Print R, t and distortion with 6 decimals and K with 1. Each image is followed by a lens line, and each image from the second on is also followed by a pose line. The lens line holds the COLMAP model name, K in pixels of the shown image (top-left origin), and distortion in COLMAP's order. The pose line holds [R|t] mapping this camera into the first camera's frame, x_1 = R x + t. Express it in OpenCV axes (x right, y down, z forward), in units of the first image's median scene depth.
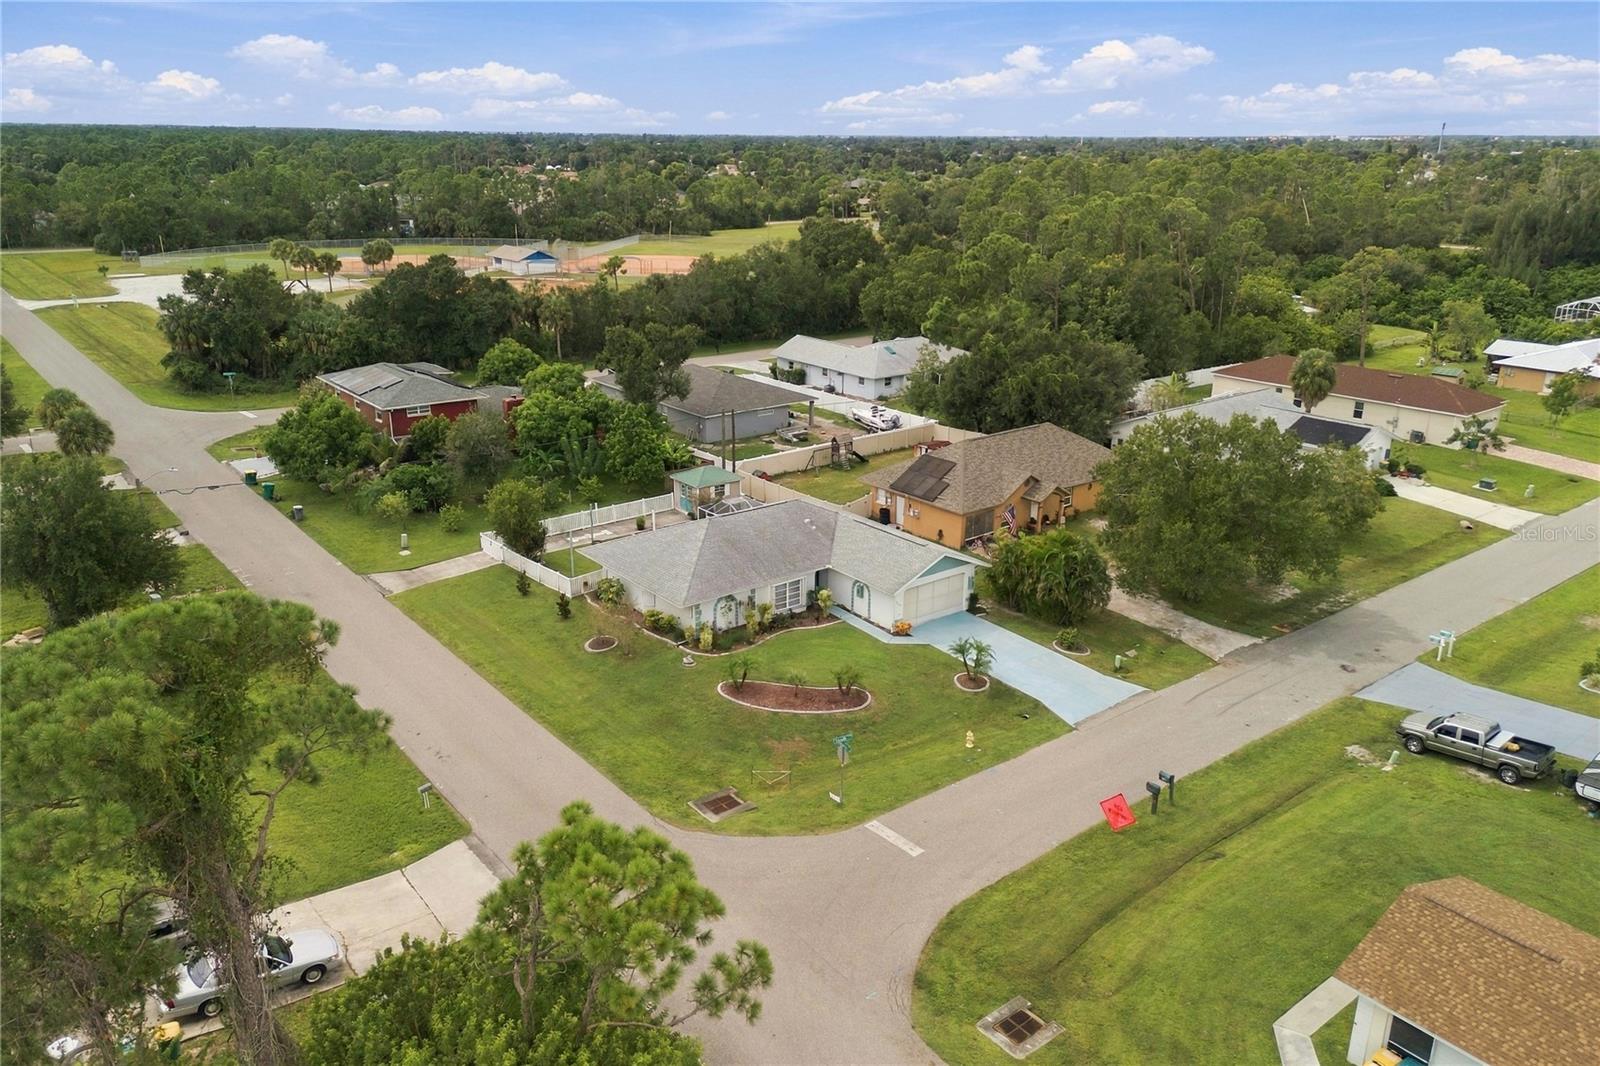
lens RADIAL K [[1187.3, 0, 800.0], [0, 1187.3, 533.0], [0, 0, 1]] dist [0.050557, -0.045546]
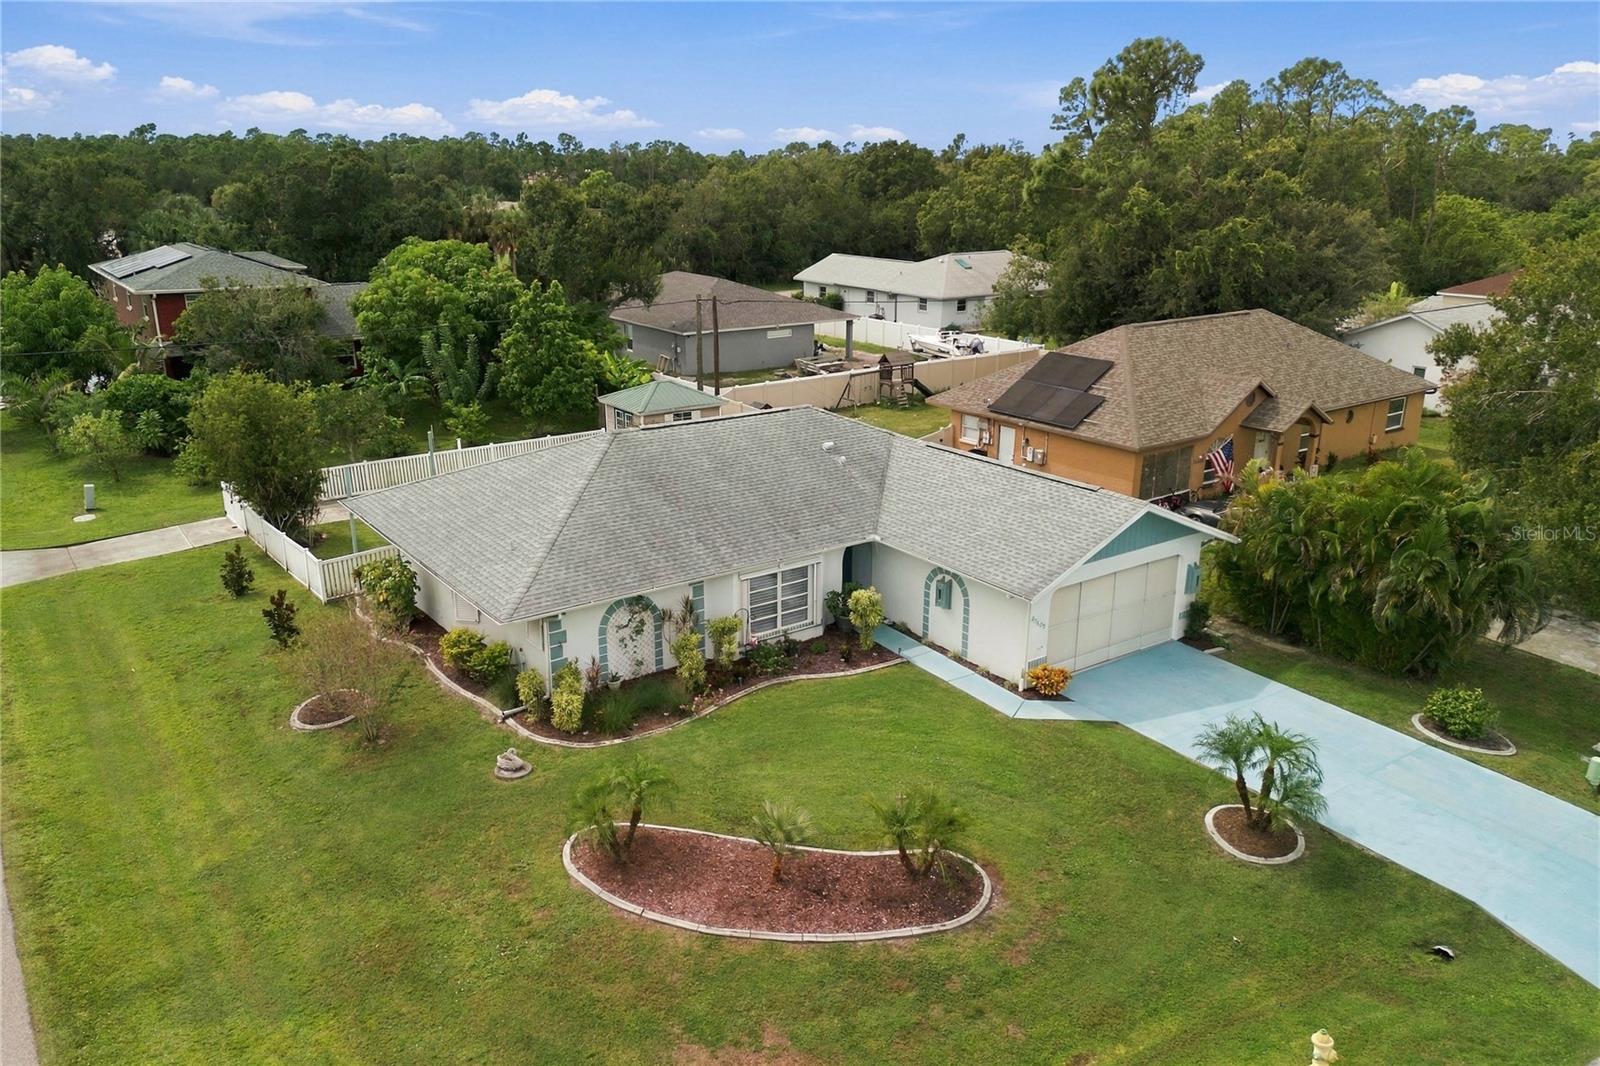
lens RADIAL K [[1187.3, 0, 800.0], [0, 1187.3, 533.0], [0, 0, 1]] dist [0.050557, -0.045546]
pose [[0.999257, 0.009490, -0.037358, 0.013184], [-0.010227, 0.999756, -0.019579, 0.035478], [0.037164, 0.019947, 0.999110, 0.551365]]
